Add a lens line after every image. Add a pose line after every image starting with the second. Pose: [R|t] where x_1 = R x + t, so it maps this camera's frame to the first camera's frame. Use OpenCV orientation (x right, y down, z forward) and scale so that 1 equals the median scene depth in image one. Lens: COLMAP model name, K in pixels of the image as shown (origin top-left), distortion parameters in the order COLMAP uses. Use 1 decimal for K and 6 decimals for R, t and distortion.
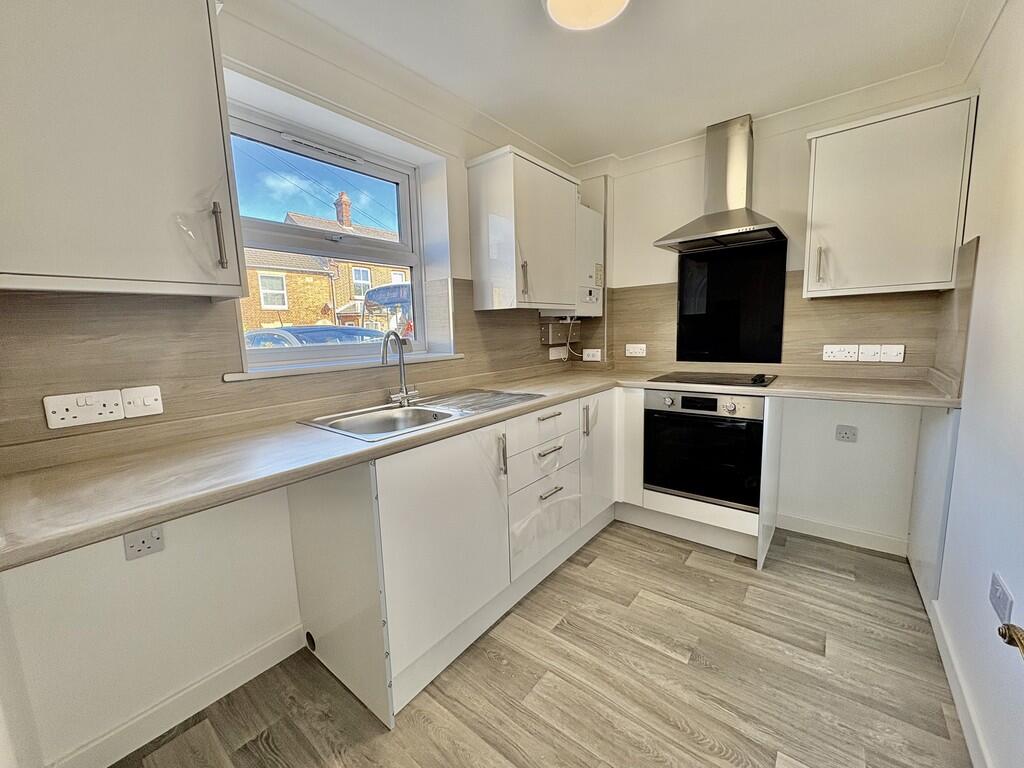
lens RADIAL K [[407.4, 0, 512.0], [0, 407.4, 384.0], [0, 0, 1]] dist [0.000209, -0.000068]
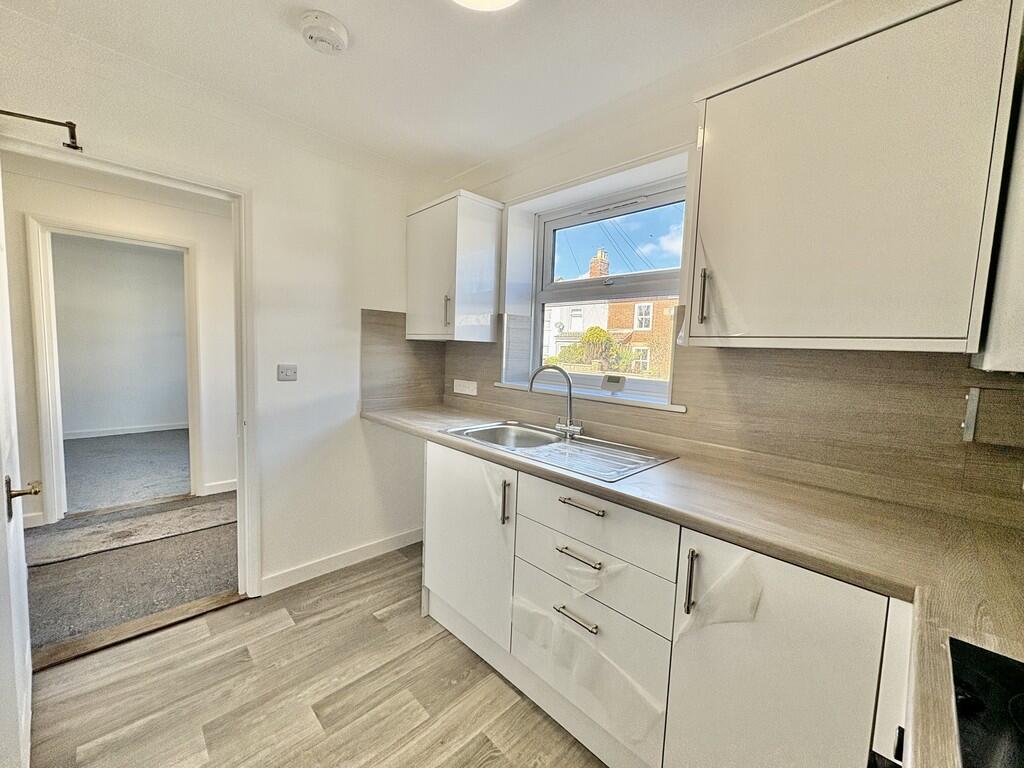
lens RADIAL K [[407.4, 0, 512.0], [0, 407.4, 384.0], [0, 0, 1]] dist [0.000209, -0.000068]
pose [[-0.124748, 0.111176, -0.985940, 0.842300], [-0.167667, 0.977049, 0.131387, -0.211806], [0.977919, 0.181700, -0.103244, 1.030628]]
